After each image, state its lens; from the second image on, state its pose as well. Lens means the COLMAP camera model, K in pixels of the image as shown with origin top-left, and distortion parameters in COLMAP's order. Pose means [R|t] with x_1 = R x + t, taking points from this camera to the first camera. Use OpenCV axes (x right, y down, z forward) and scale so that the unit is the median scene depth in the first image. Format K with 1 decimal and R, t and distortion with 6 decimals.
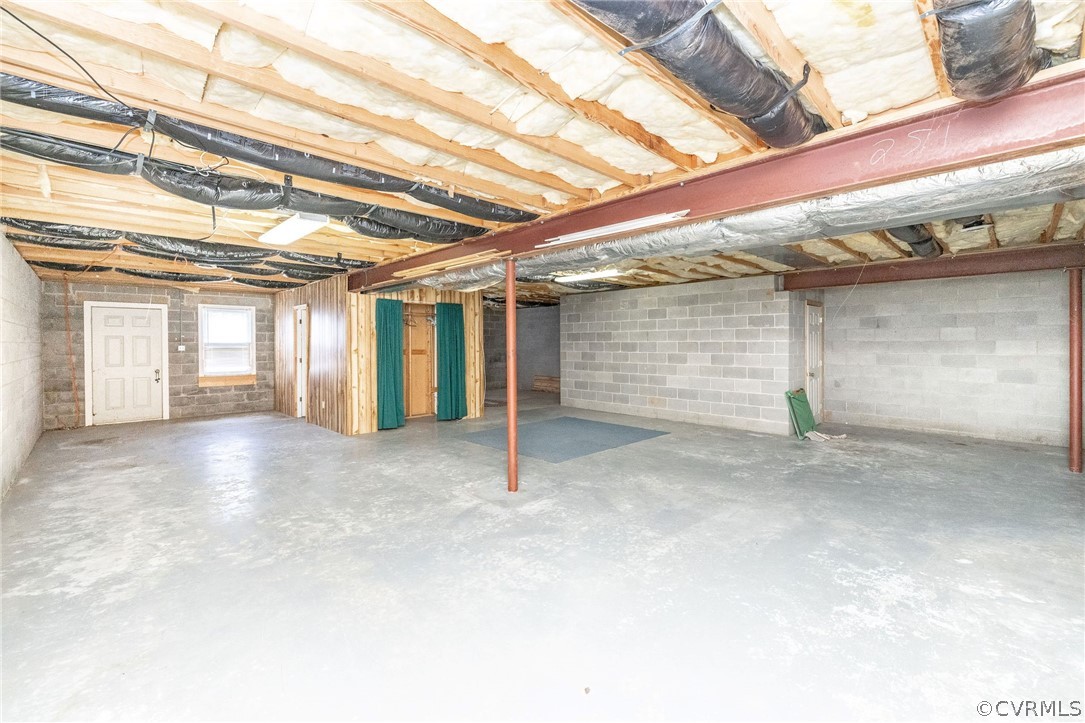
lens RADIAL K [[456.7, 0, 538.6], [0, 456.7, 351.4], [0, 0, 1]] dist [-0.000631, -0.000330]
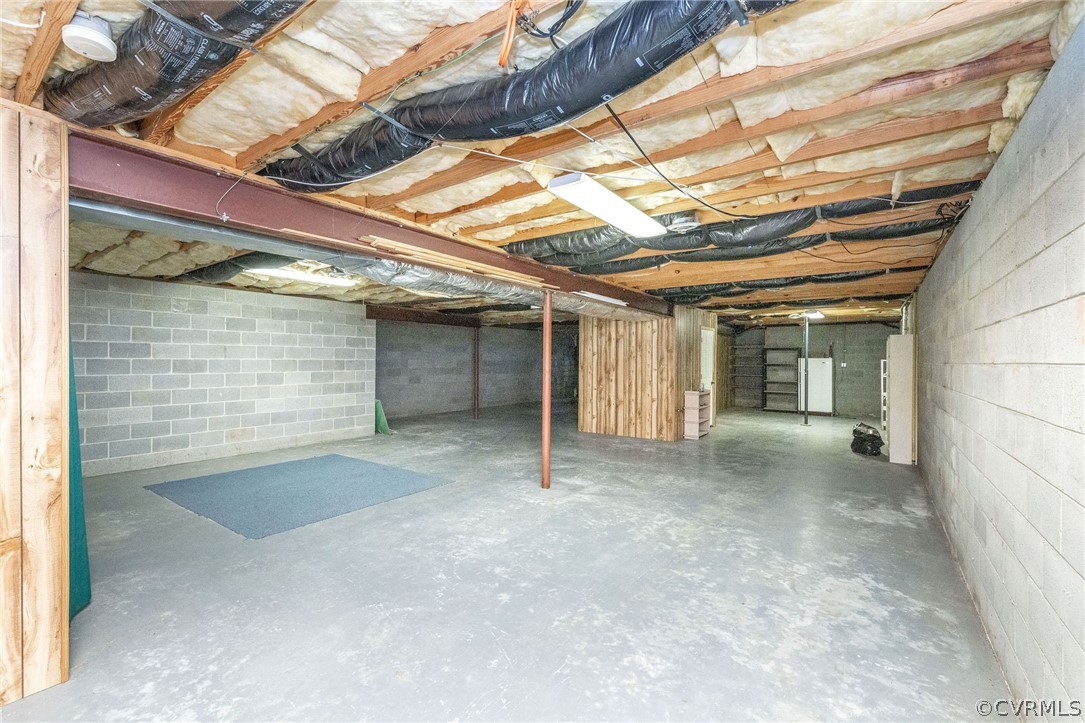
lens RADIAL K [[456.7, 0, 540.4], [0, 456.7, 362.7], [0, 0, 1]] dist [-0.000631, -0.000330]
pose [[-0.163798, -0.003975, 0.986486, -1.447488], [0.013805, 0.999885, 0.006322, -0.030390], [-0.986397, 0.014654, -0.163724, 1.433070]]
